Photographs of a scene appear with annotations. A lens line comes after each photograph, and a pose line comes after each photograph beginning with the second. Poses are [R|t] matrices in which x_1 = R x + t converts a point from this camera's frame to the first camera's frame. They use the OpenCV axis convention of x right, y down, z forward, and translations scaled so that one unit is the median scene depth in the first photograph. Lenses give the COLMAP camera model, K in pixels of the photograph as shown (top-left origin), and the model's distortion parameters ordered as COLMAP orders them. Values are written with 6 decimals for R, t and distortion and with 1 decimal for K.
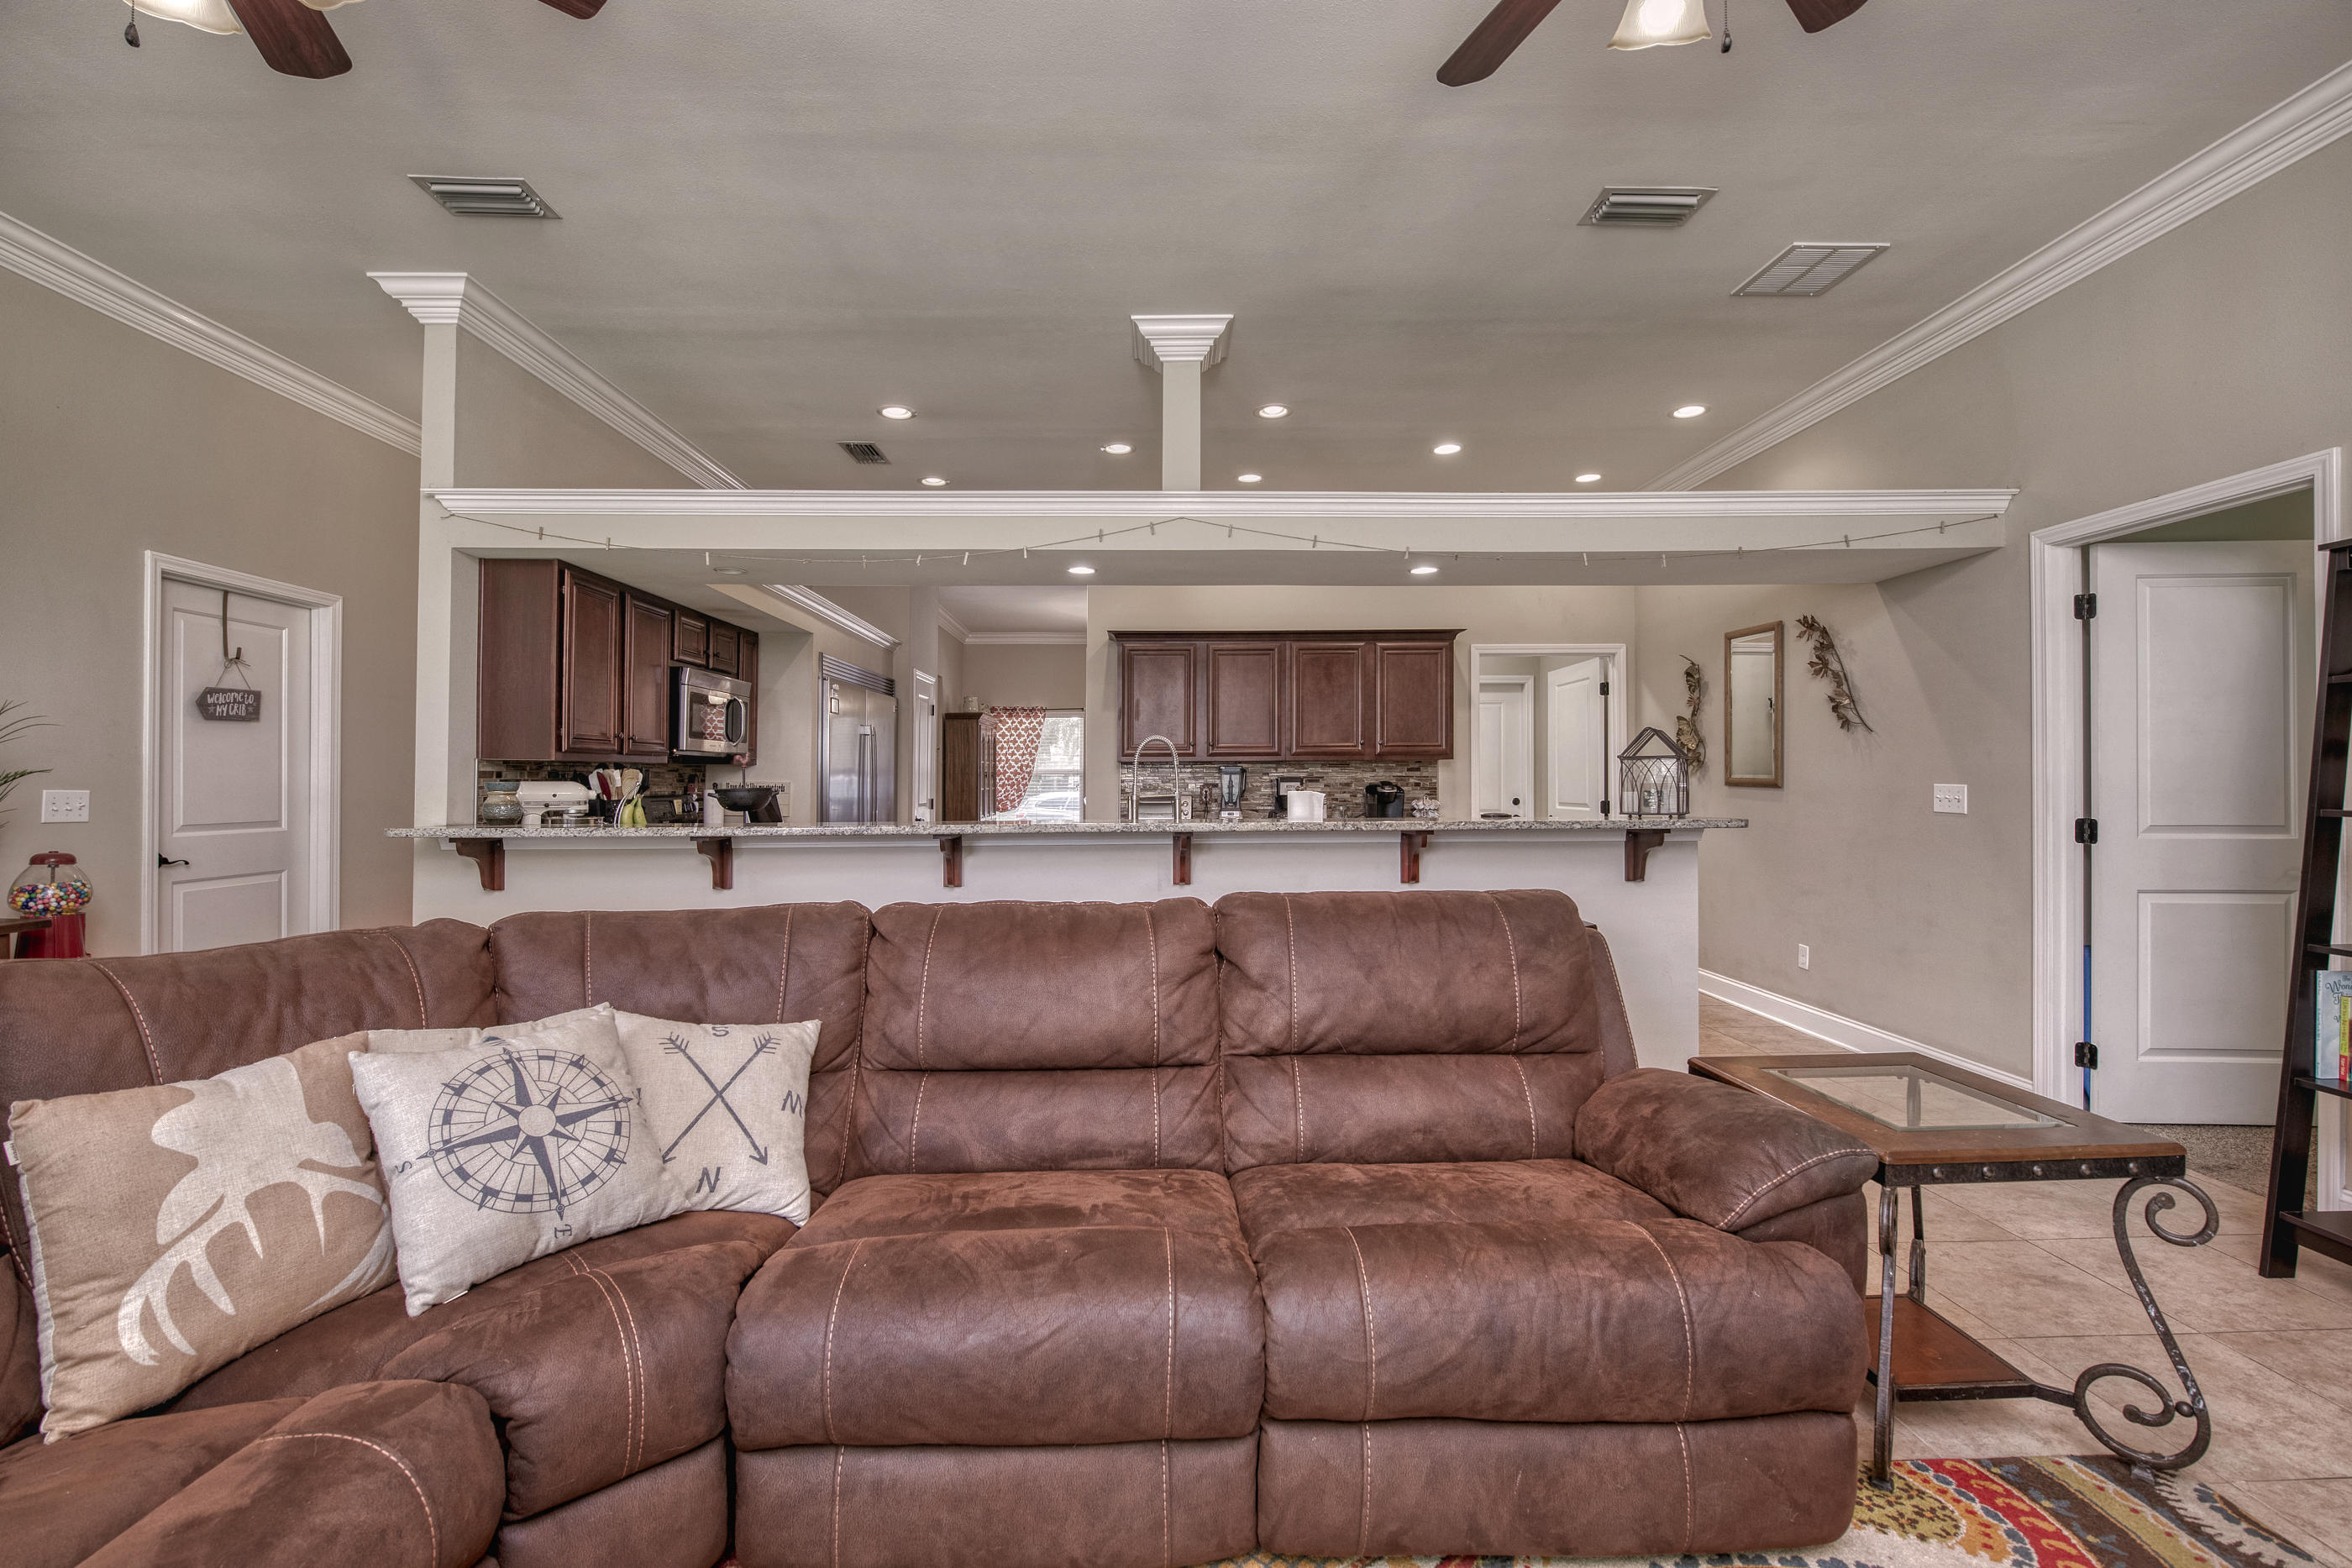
lens RADIAL K [[1005.6, 0, 1182.5], [0, 1005.6, 757.6], [0, 0, 1]] dist [0.001811, -0.008768]
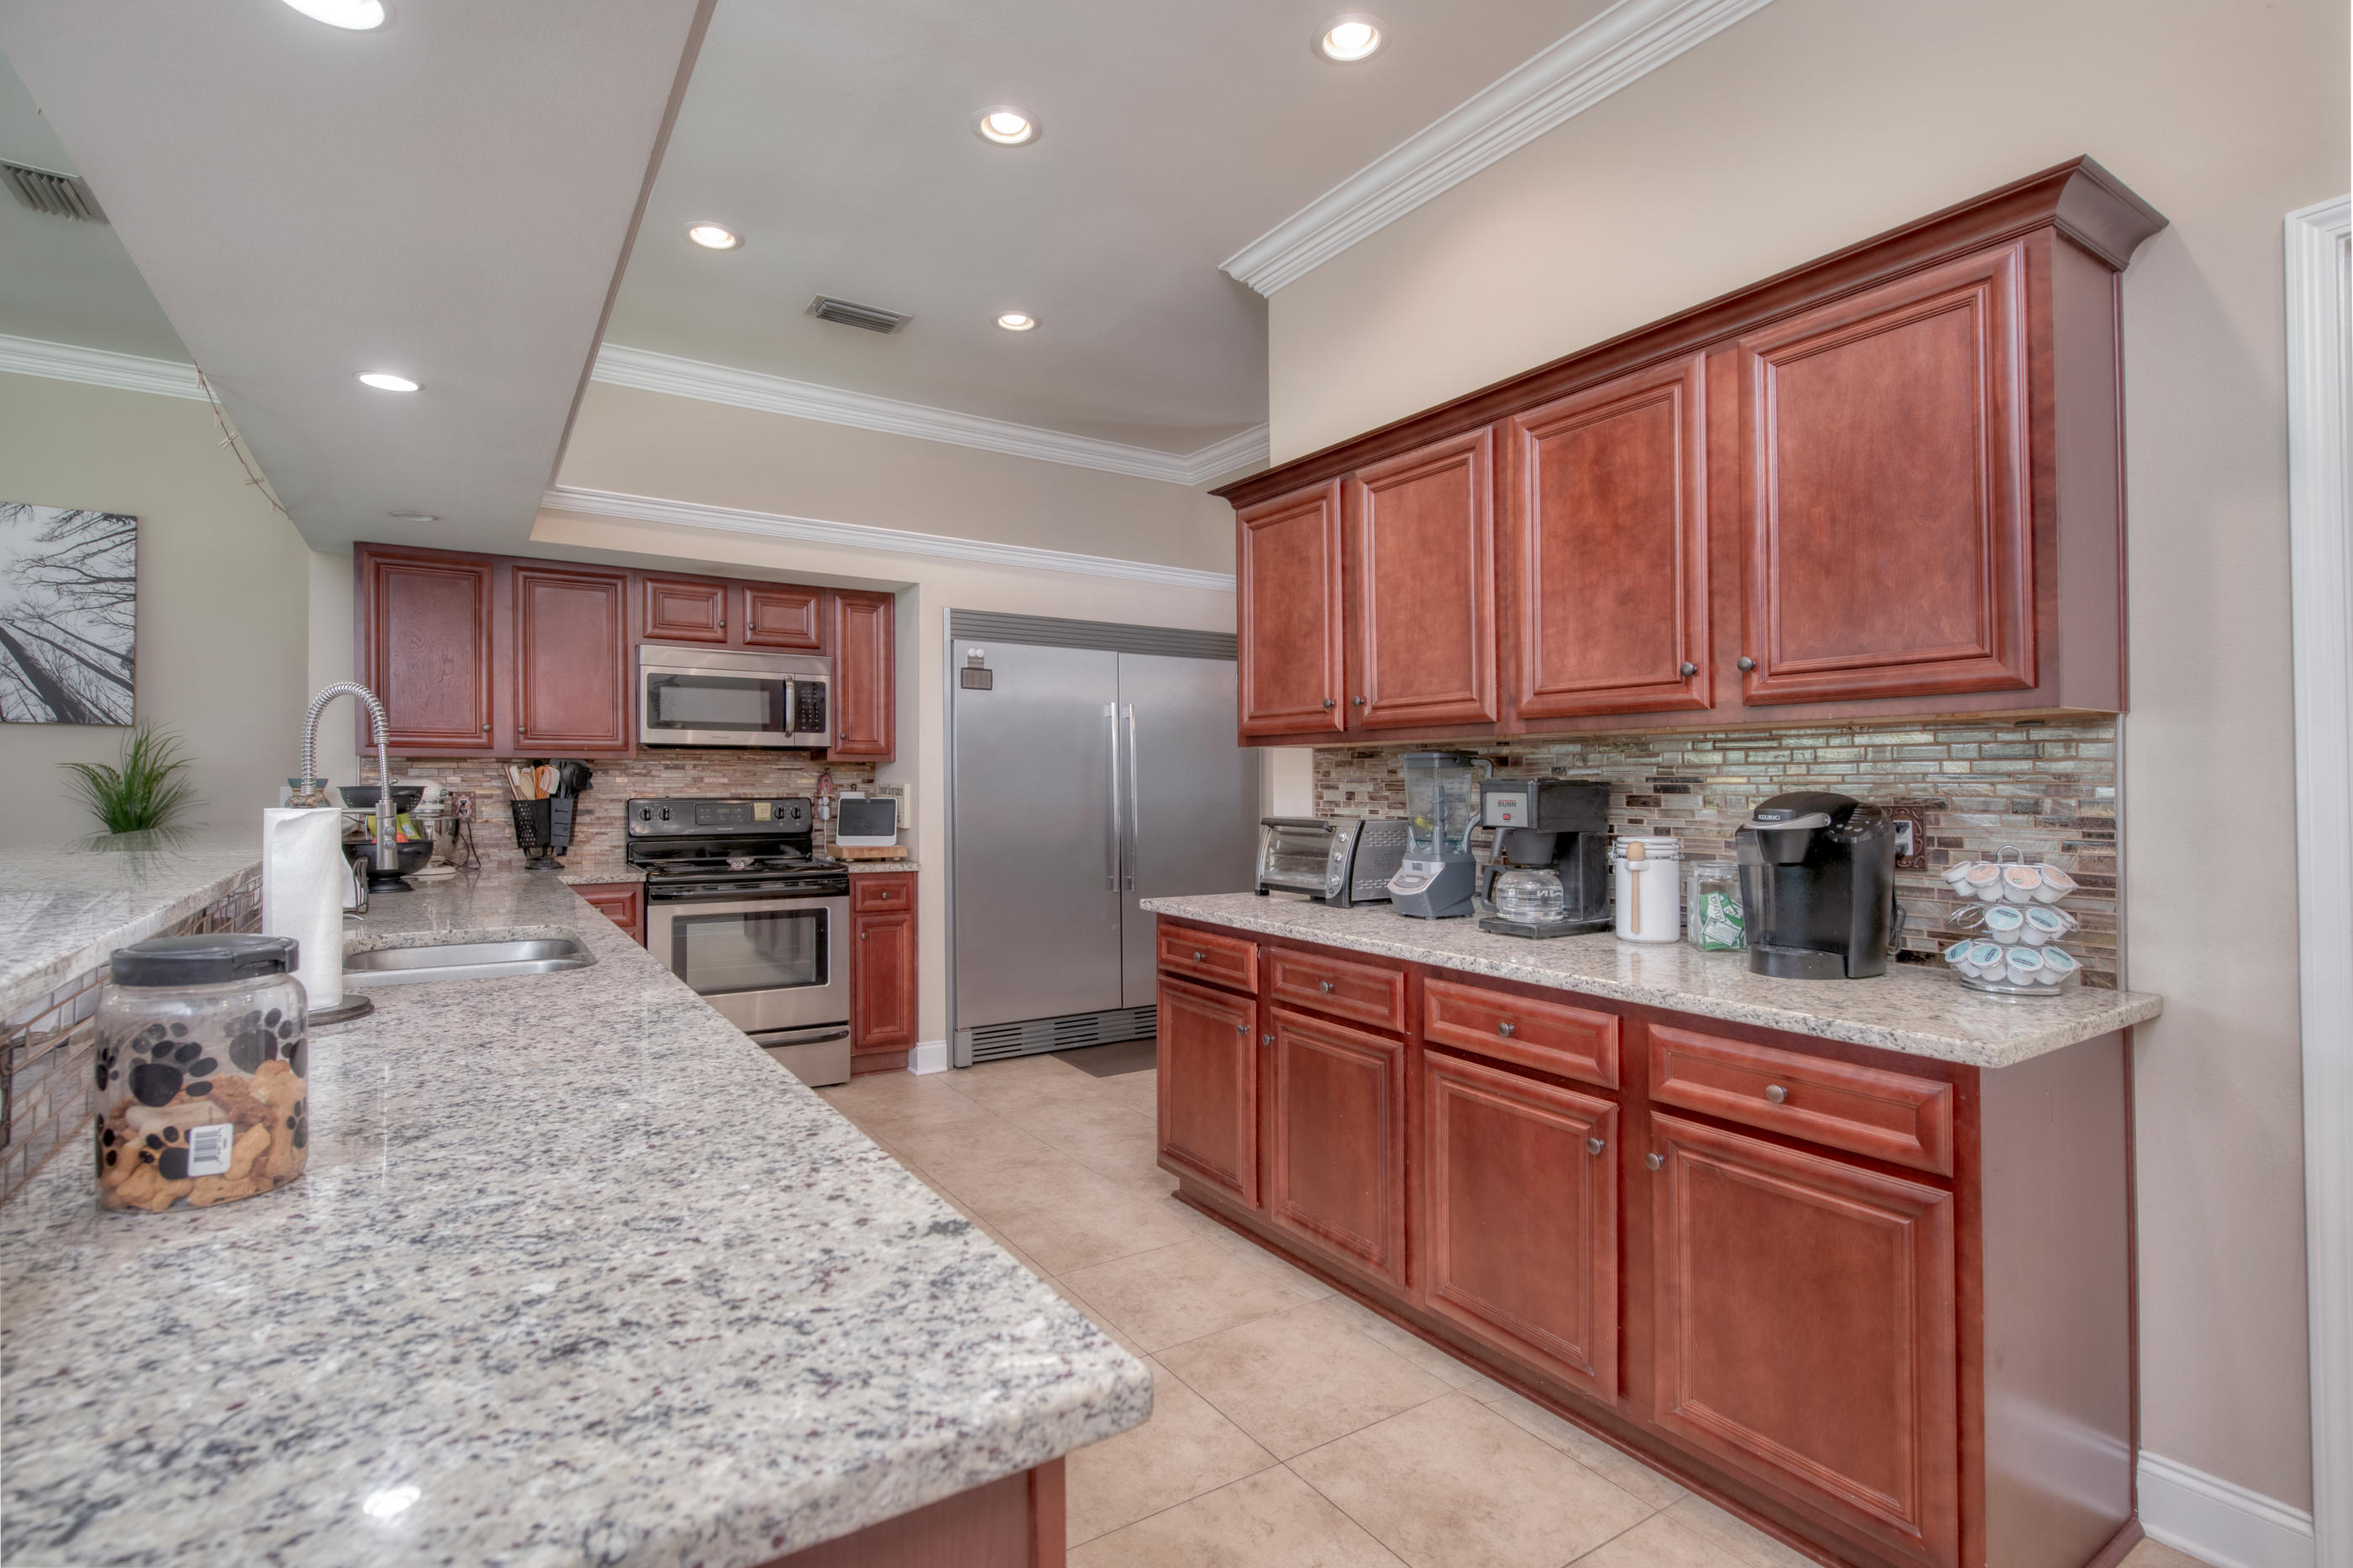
lens RADIAL K [[1120.3, 0, 1176.0], [0, 1120.3, 763.2], [0, 0, 1]] dist [0.000799, 0.000649]
pose [[0.524357, -0.009404, -0.851447, 0.649032], [0.012481, 0.999916, -0.003358, 0.023035], [0.851407, -0.008866, 0.524430, 1.113336]]
